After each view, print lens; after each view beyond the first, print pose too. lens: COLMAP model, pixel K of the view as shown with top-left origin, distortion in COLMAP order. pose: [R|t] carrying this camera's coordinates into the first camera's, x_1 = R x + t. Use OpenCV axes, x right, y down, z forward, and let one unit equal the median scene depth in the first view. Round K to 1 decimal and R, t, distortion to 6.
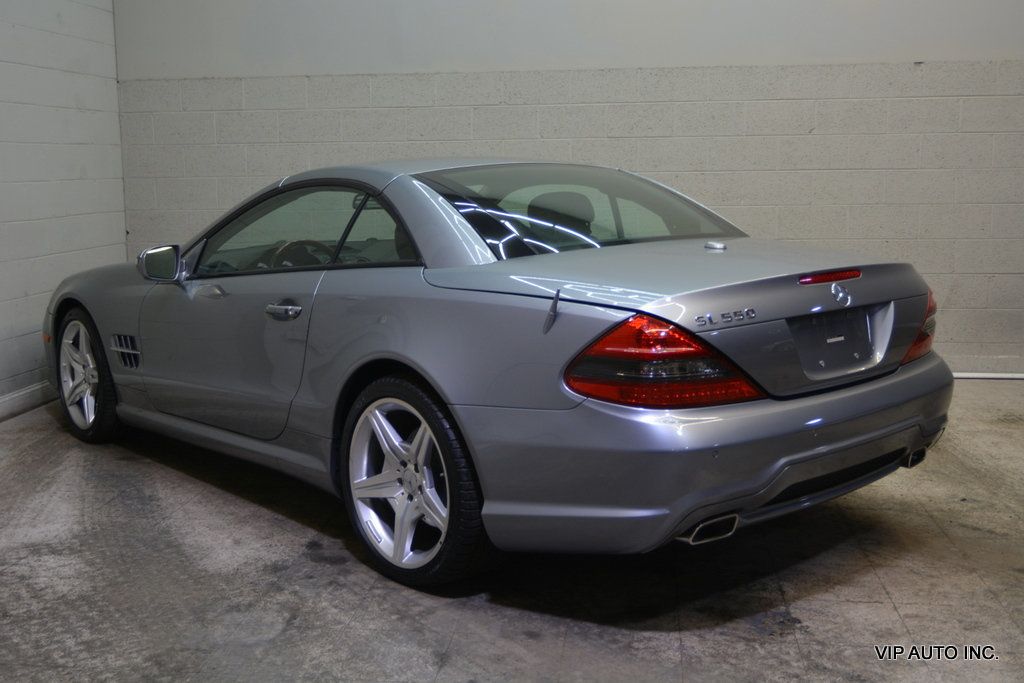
lens RADIAL K [[1125.2, 0, 522.5], [0, 1125.2, 346.4], [0, 0, 1]] dist [-0.016920, 0.000000]
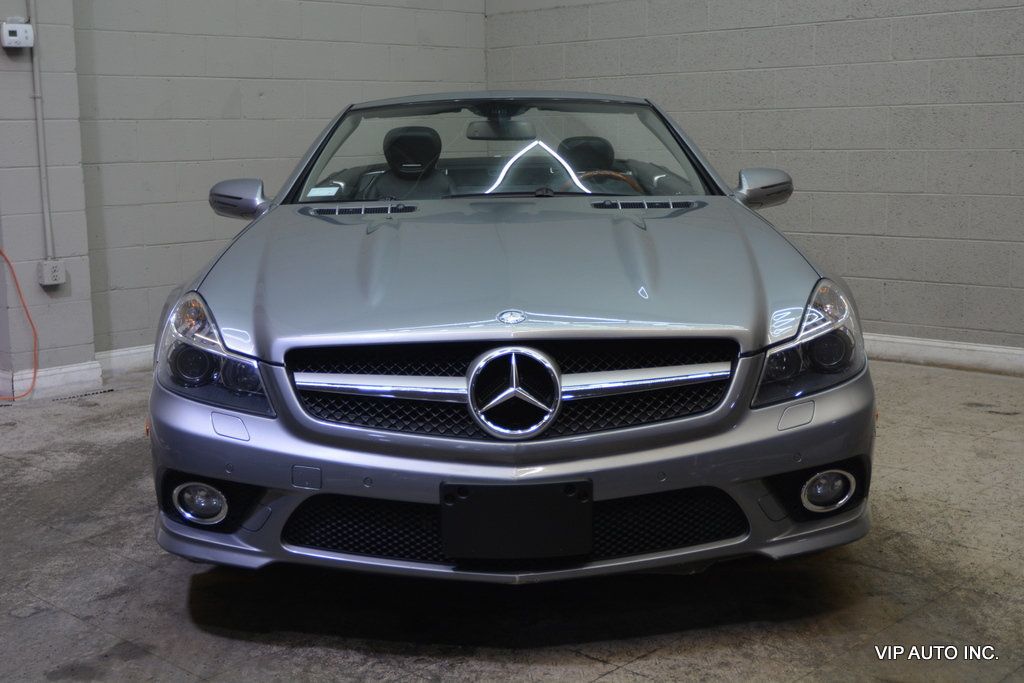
lens RADIAL K [[1302.2, 0, 527.3], [0, 1302.2, 338.6], [0, 0, 1]] dist [-0.006017, 0.000000]
pose [[0.797673, 0.093049, -0.595869, 0.482740], [-0.089896, 0.995333, 0.035087, -0.005065], [0.596353, 0.025578, 0.802314, 0.183421]]
